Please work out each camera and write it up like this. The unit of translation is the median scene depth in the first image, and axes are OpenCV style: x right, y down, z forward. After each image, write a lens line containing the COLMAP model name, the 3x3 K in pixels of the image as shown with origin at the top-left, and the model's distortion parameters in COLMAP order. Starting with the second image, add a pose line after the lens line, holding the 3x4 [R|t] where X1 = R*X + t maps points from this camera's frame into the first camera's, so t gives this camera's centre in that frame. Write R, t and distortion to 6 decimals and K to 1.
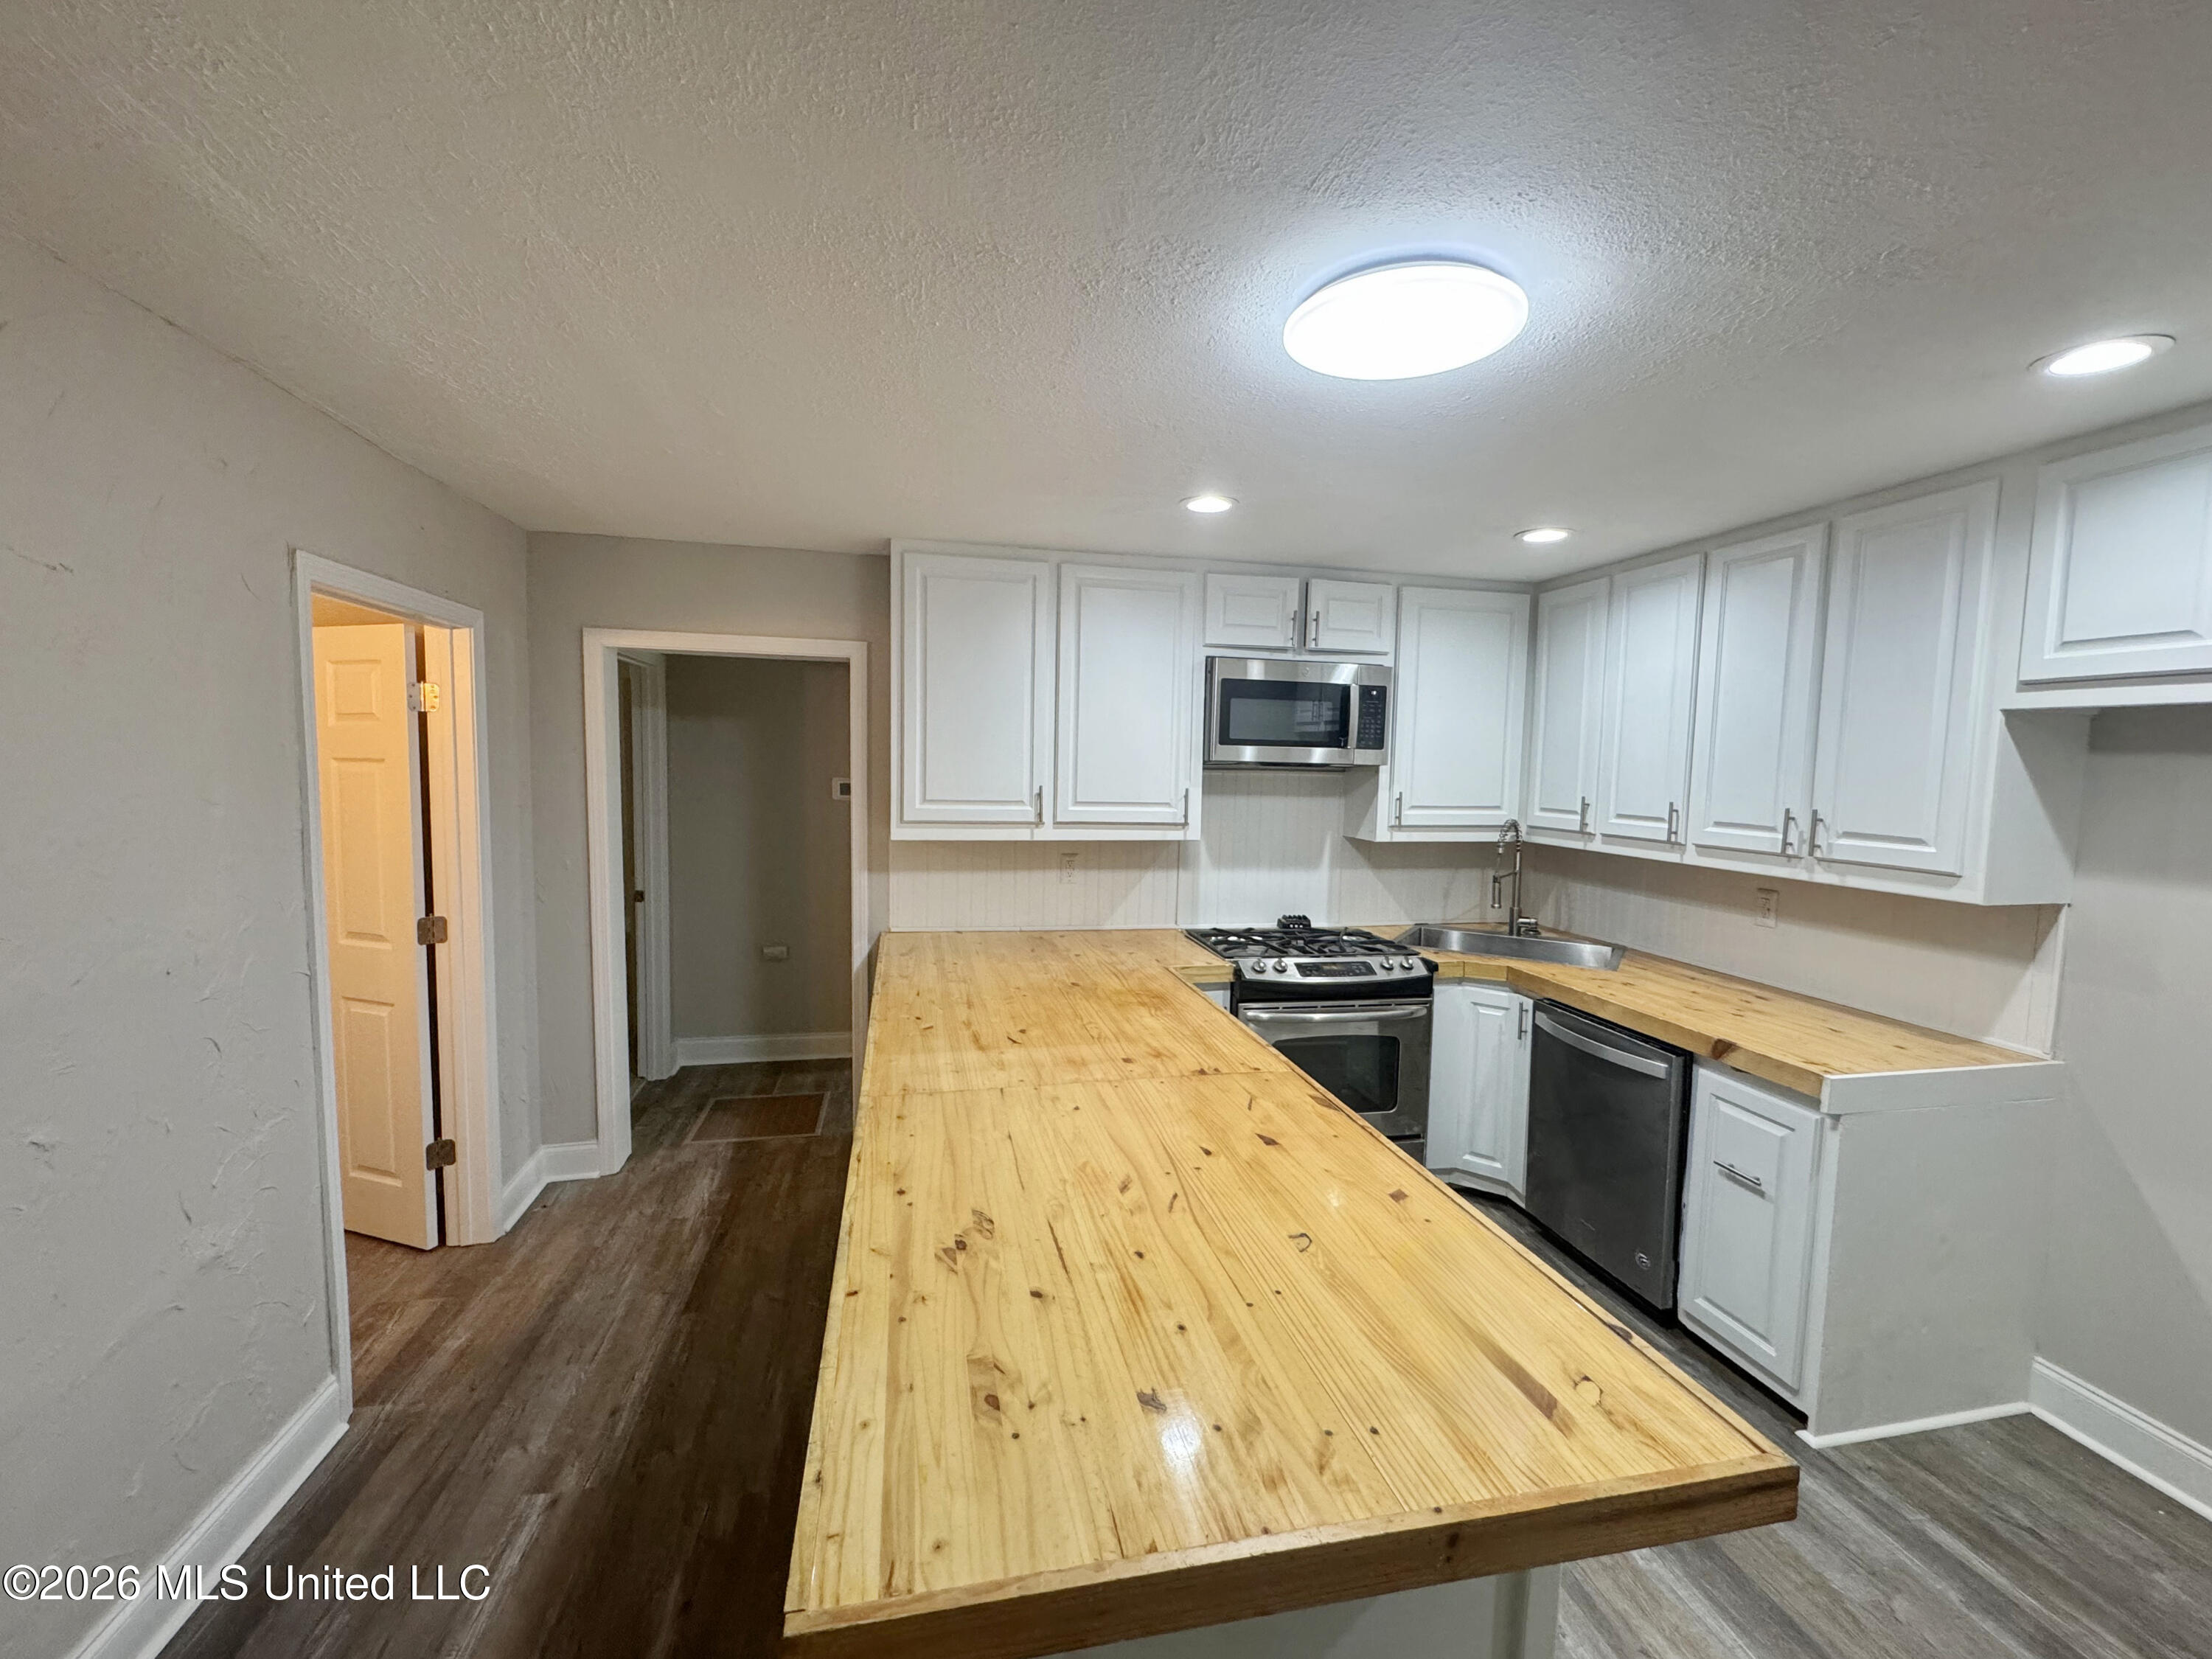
lens RADIAL K [[883.9, 0, 1095.7], [0, 883.9, 824.2], [0, 0, 1]] dist [0.001204, 0.000372]
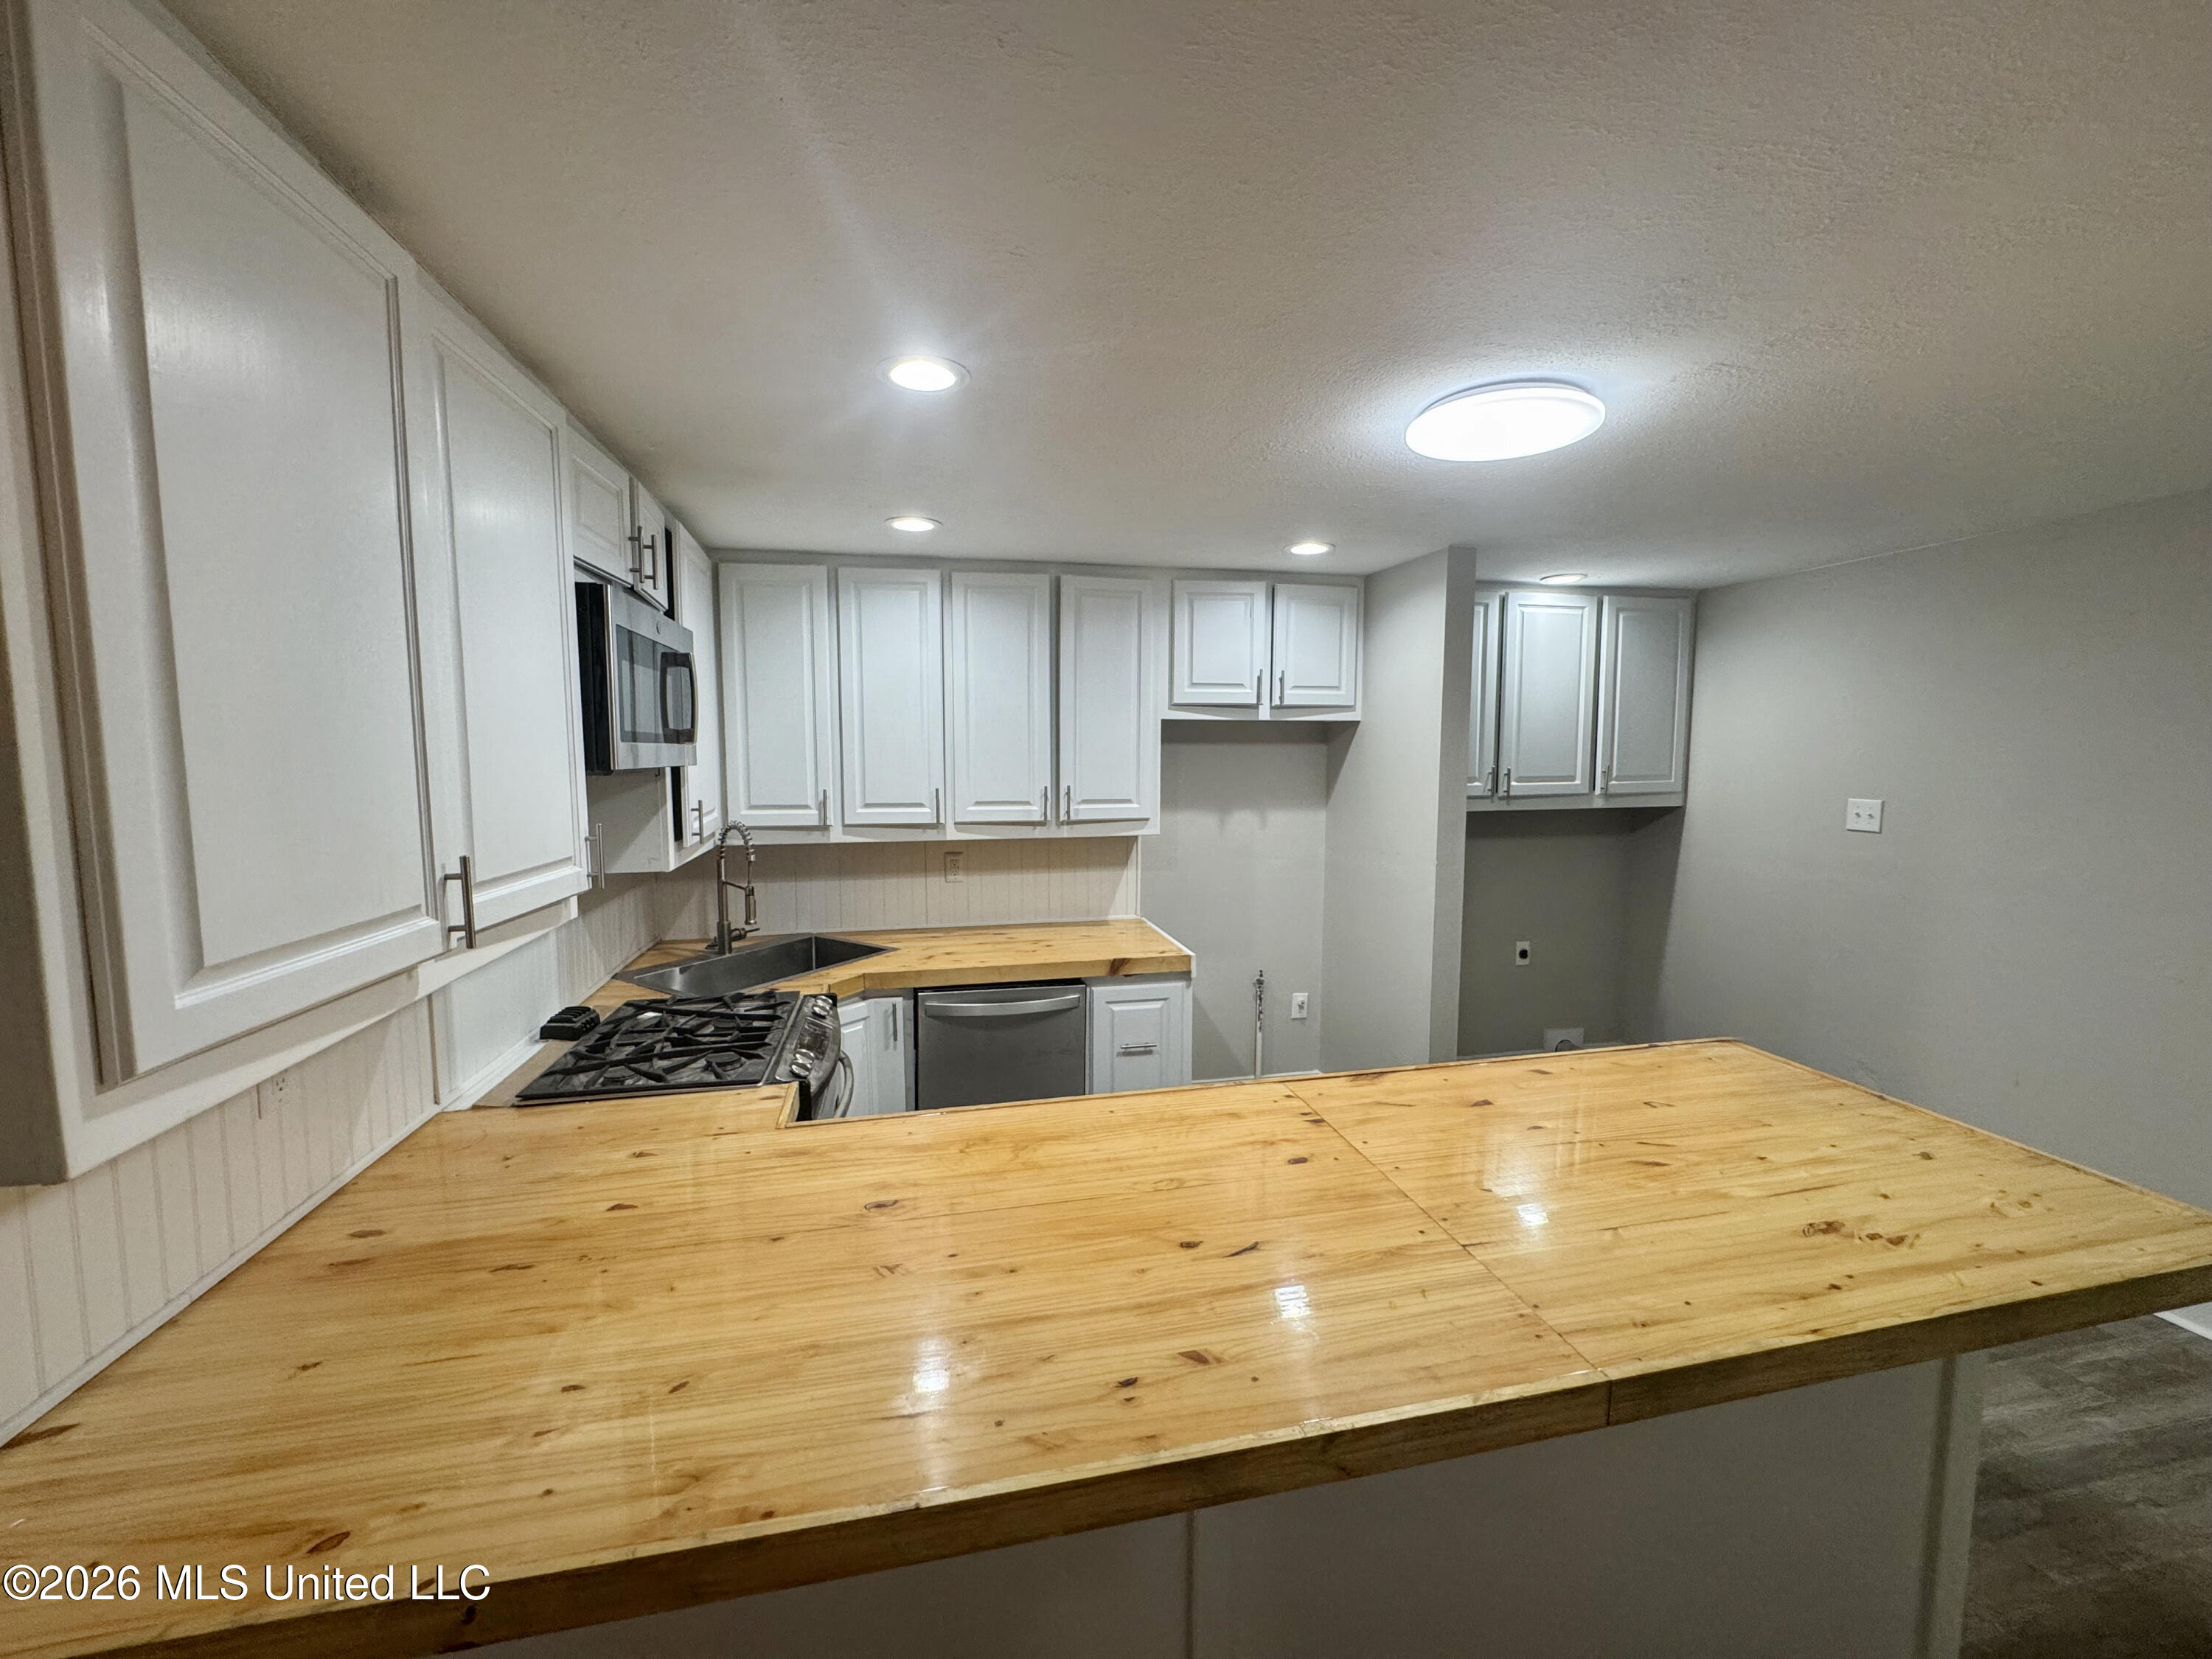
lens RADIAL K [[883.9, 0, 1101.1], [0, 883.9, 831.5], [0, 0, 1]] dist [0.001204, 0.000372]
pose [[0.004643, -0.116195, 0.993216, -0.608488], [0.076940, 0.990323, 0.115497, -0.107139], [-0.997025, 0.075882, 0.013539, 0.981615]]
